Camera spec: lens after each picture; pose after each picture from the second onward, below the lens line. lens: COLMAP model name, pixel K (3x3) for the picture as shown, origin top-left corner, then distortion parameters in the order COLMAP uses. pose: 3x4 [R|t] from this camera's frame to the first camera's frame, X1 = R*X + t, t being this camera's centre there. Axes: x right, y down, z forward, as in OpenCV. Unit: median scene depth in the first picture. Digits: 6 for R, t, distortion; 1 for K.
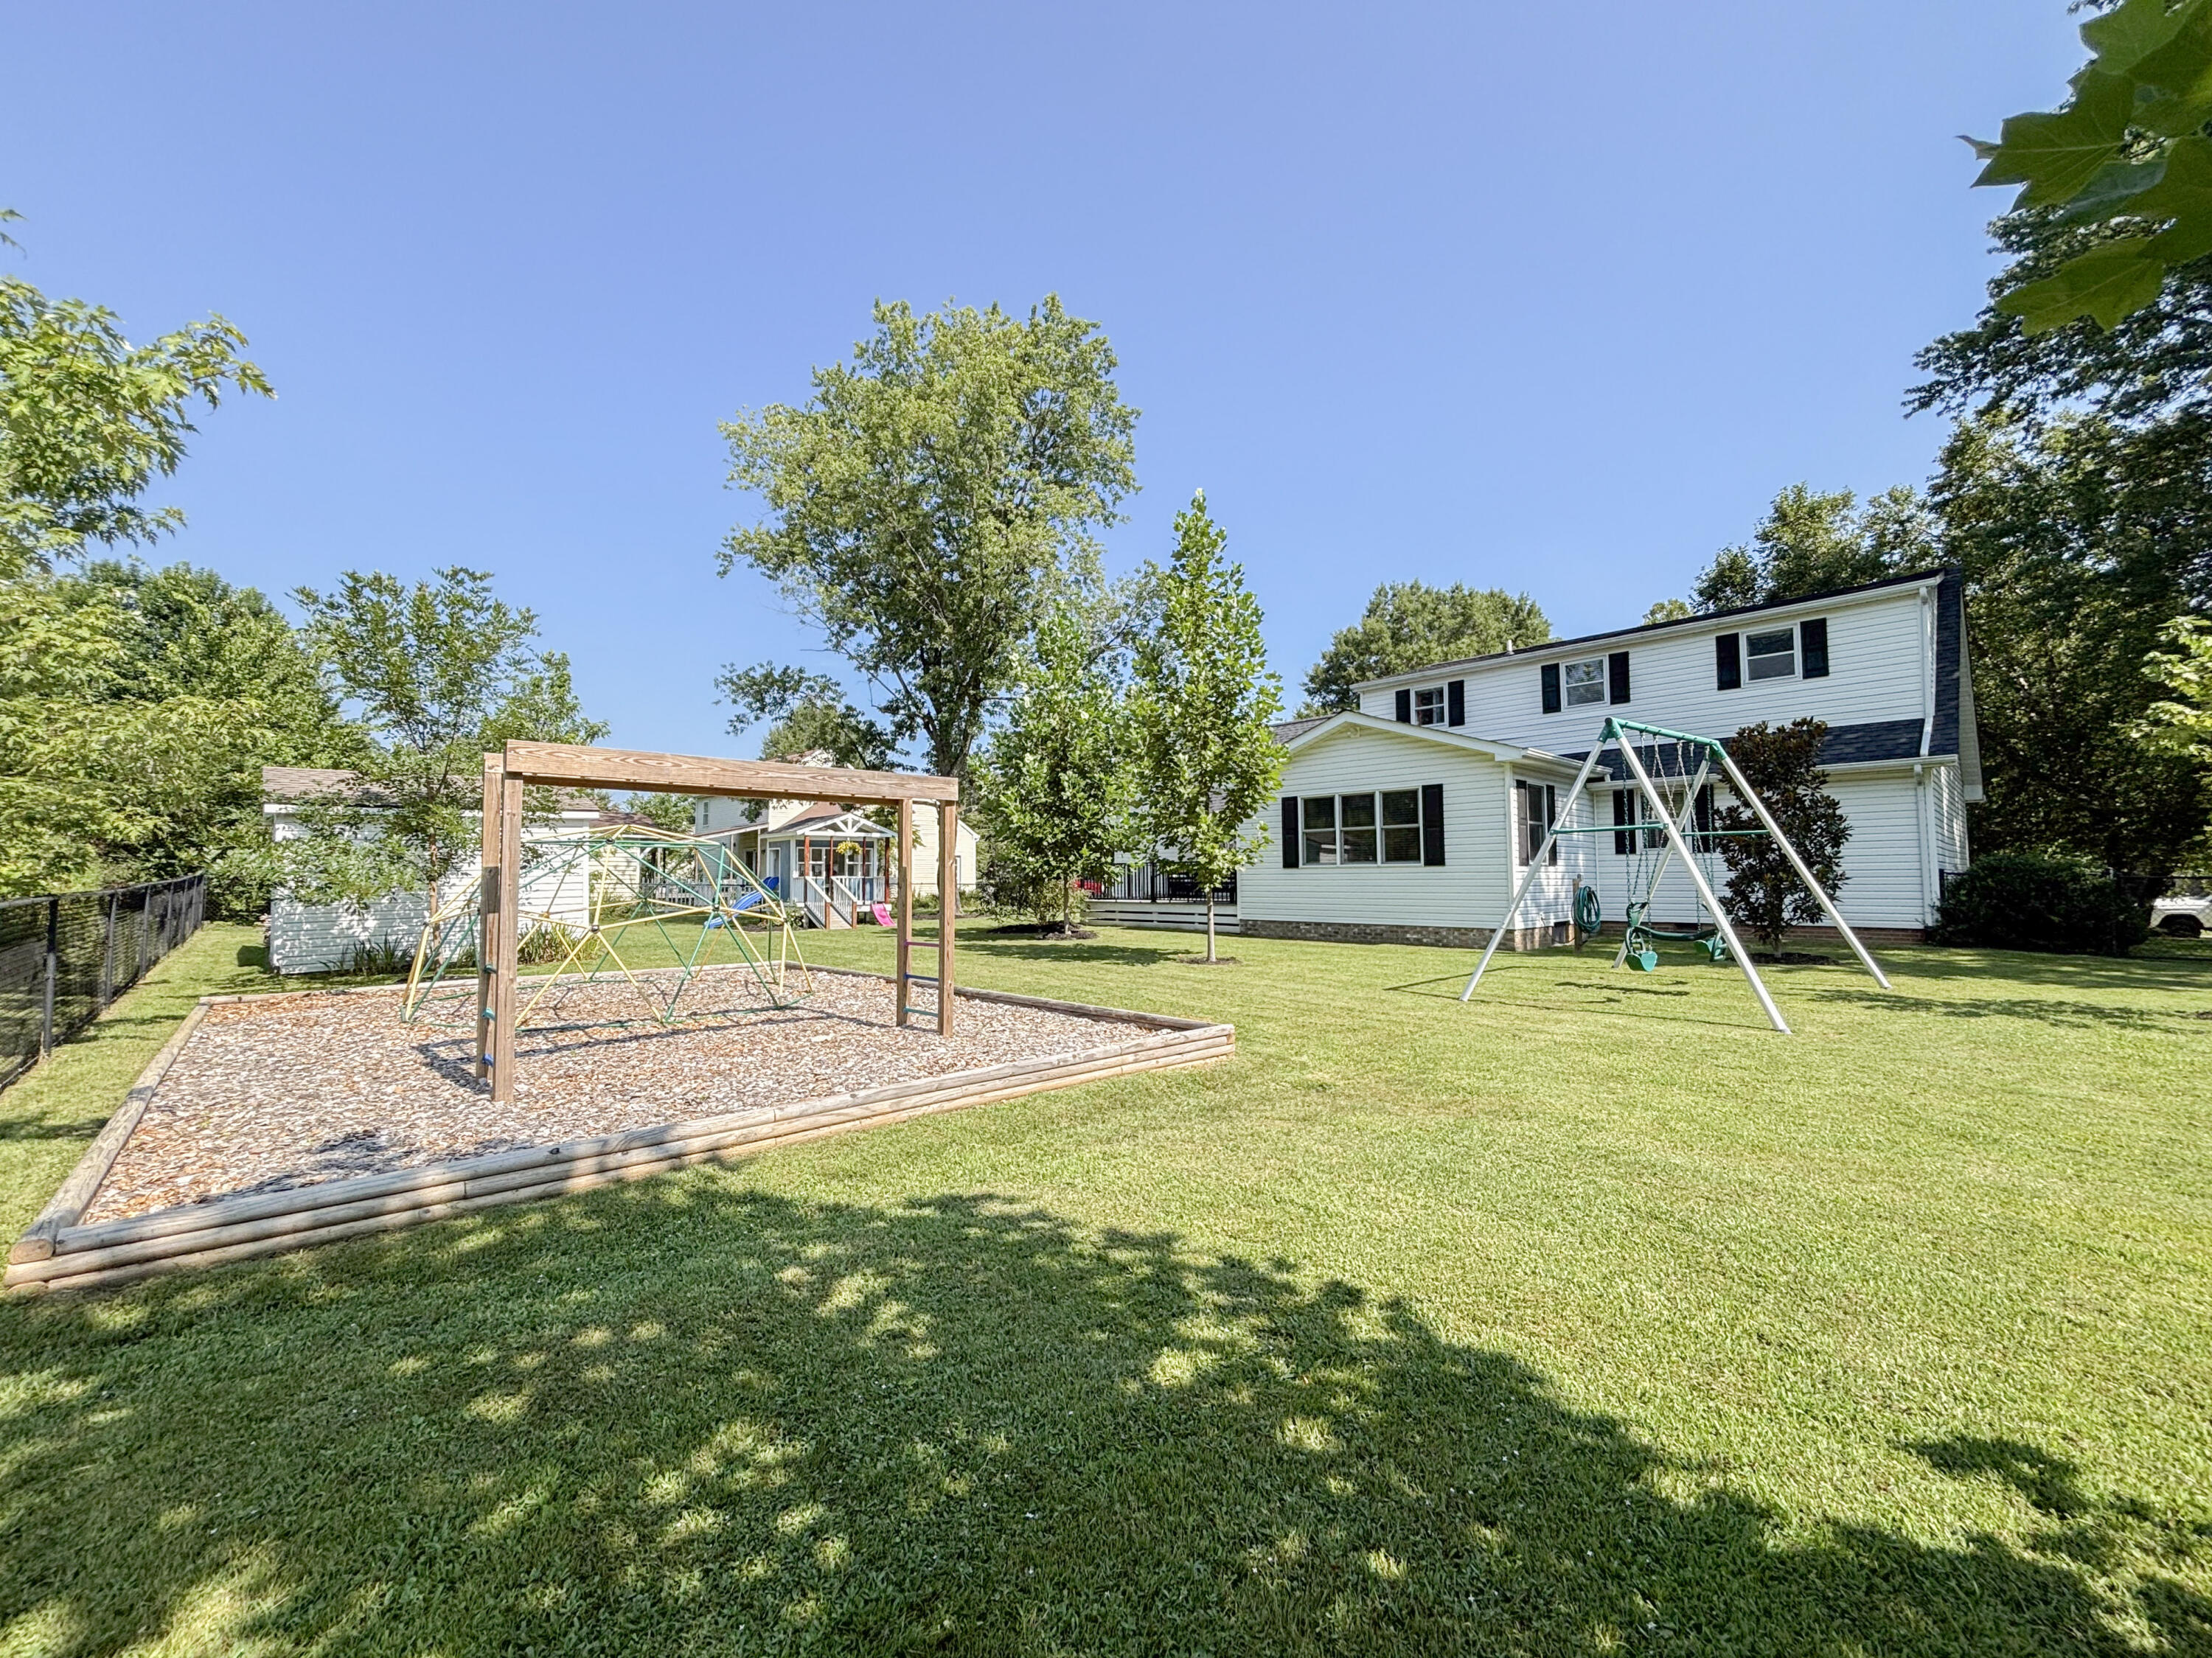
lens RADIAL K [[890.7, 0, 1097.3], [0, 890.7, 836.1], [0, 0, 1]] dist [0.001625, -0.000665]
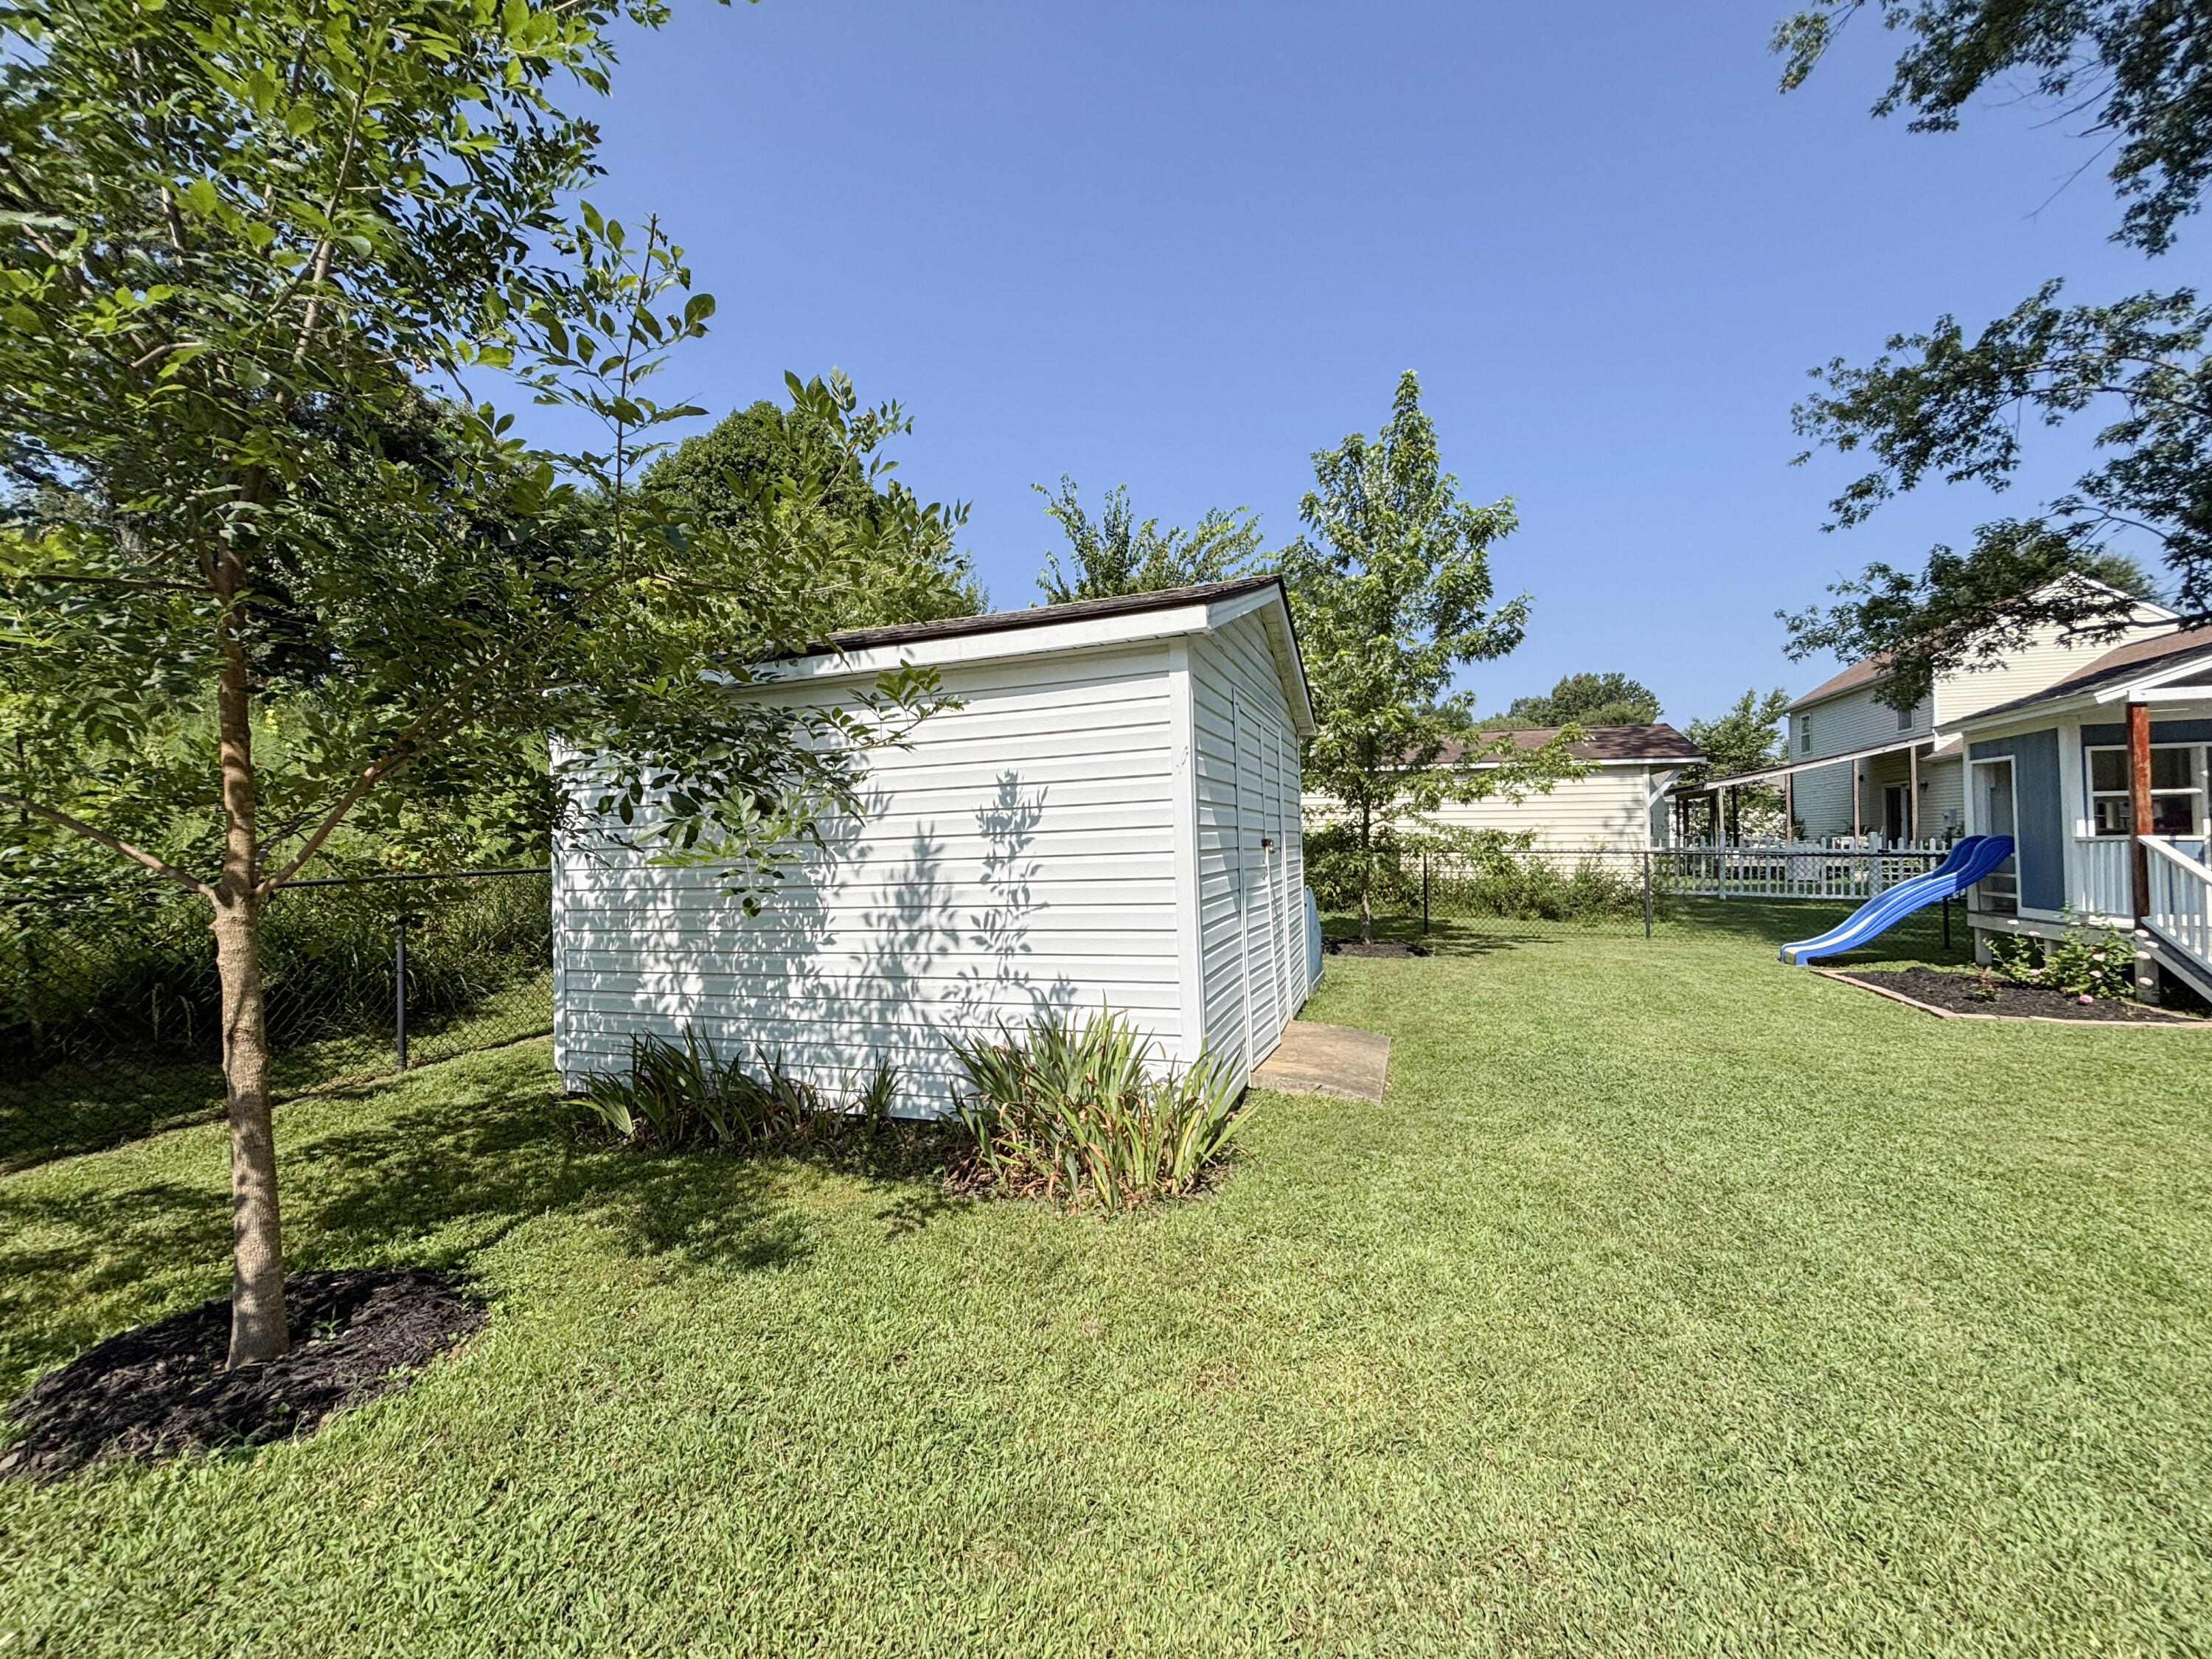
lens RADIAL K [[890.8, 0, 1097.2], [0, 890.8, 842.5], [0, 0, 1]] dist [0.001625, -0.000665]
pose [[0.464487, 0.002469, -0.885577, -0.185190], [0.051466, 0.998231, 0.029778, 0.016150], [0.884083, -0.059409, 0.463538, 0.448903]]
